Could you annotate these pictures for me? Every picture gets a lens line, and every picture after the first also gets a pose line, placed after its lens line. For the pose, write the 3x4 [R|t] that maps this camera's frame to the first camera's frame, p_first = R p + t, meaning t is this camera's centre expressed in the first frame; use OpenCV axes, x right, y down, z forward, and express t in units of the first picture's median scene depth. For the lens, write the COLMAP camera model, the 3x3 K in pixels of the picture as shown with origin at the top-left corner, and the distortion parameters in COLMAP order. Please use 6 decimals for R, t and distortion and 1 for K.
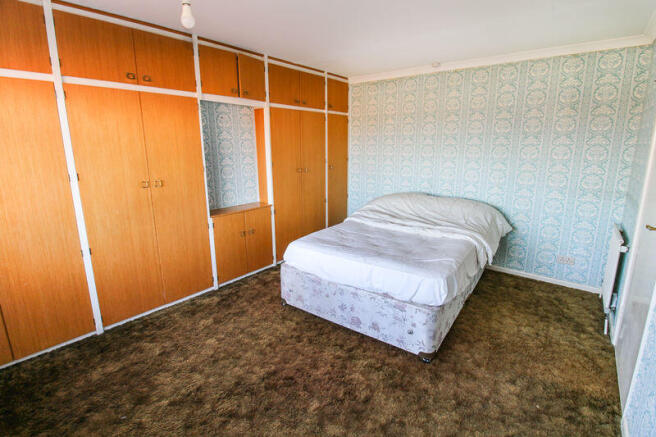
lens RADIAL K [[307.9, 0, 329.2], [0, 307.9, 205.2], [0, 0, 1]] dist [0.004697, -0.018448]
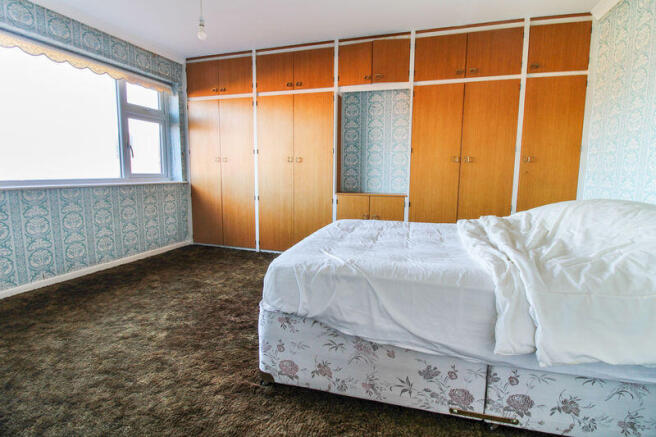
lens RADIAL K [[307.9, 0, 329.2], [0, 307.9, 205.2], [0, 0, 1]] dist [0.004697, -0.018448]
pose [[0.373667, 0.108209, -0.921230, 0.655259], [-0.189023, 0.981214, 0.038583, 0.040124], [0.908099, 0.159716, 0.387101, 0.537520]]
